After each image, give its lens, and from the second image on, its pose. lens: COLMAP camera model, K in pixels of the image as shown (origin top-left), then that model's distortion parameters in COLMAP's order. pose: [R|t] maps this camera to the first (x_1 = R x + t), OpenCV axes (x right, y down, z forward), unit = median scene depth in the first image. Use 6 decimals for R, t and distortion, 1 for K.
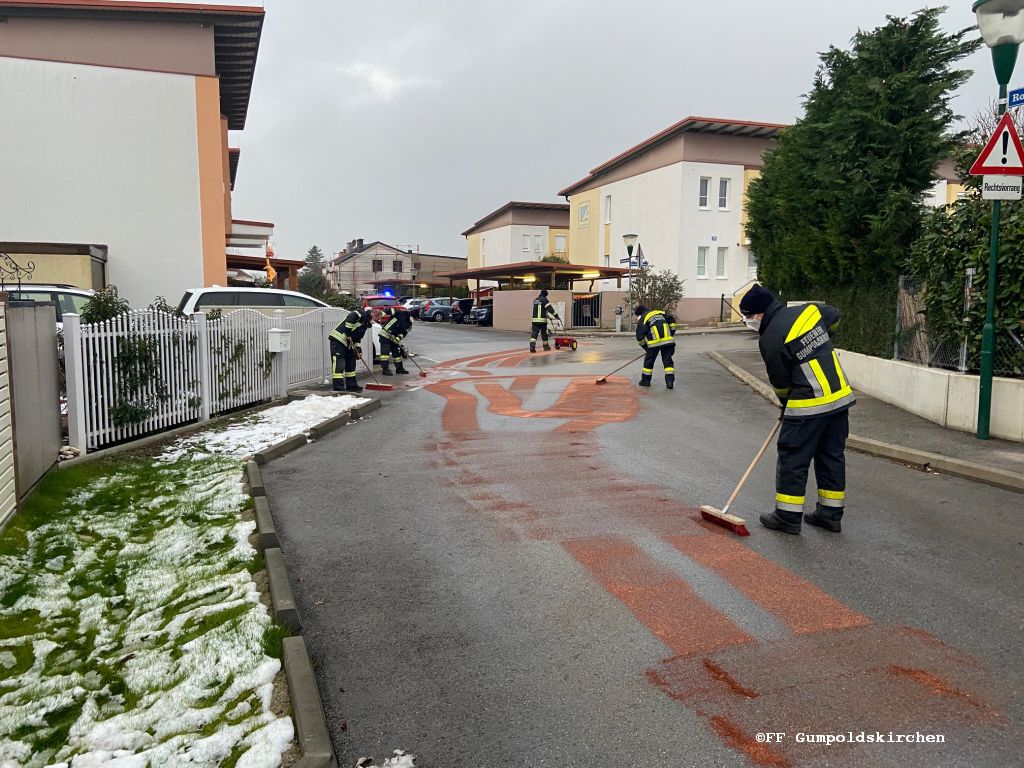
lens RADIAL K [[771.7, 0, 516.6], [0, 771.7, 380.0], [0, 0, 1]] dist [0.129444, -0.150803]
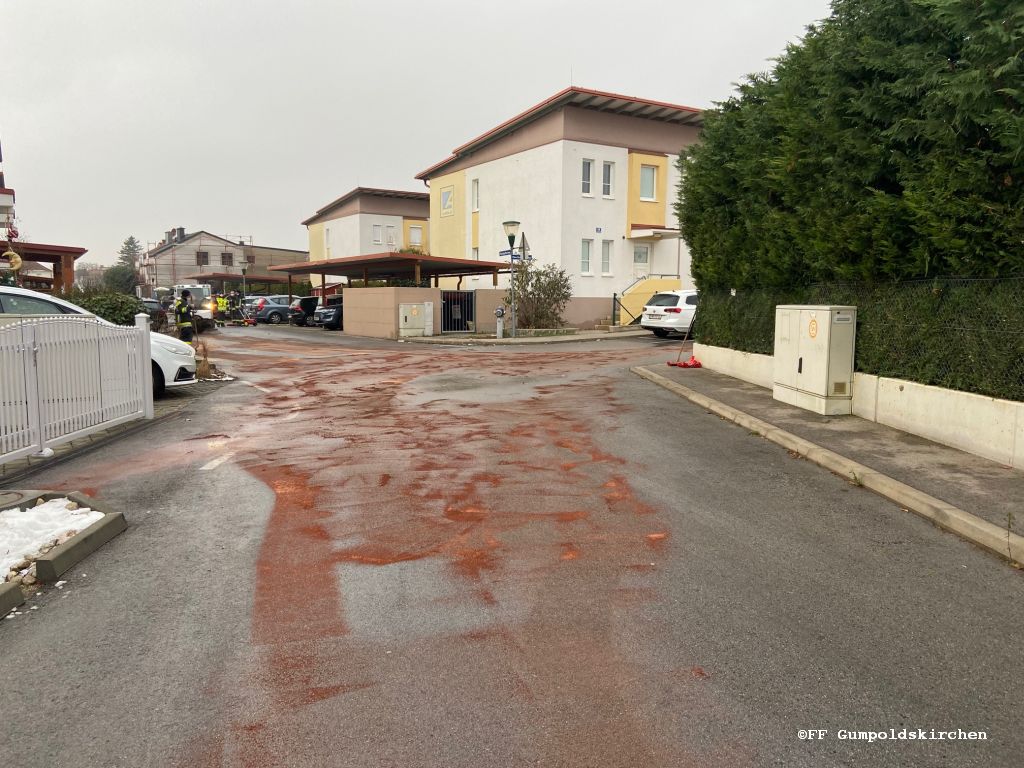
lens RADIAL K [[771.7, 0, 516.6], [0, 771.7, 380.0], [0, 0, 1]] dist [0.129444, -0.150803]
pose [[0.981282, -0.021159, 0.191413, -0.009622], [0.020532, 0.999775, 0.005261, -0.018133], [-0.191481, -0.001233, 0.981496, 0.154266]]
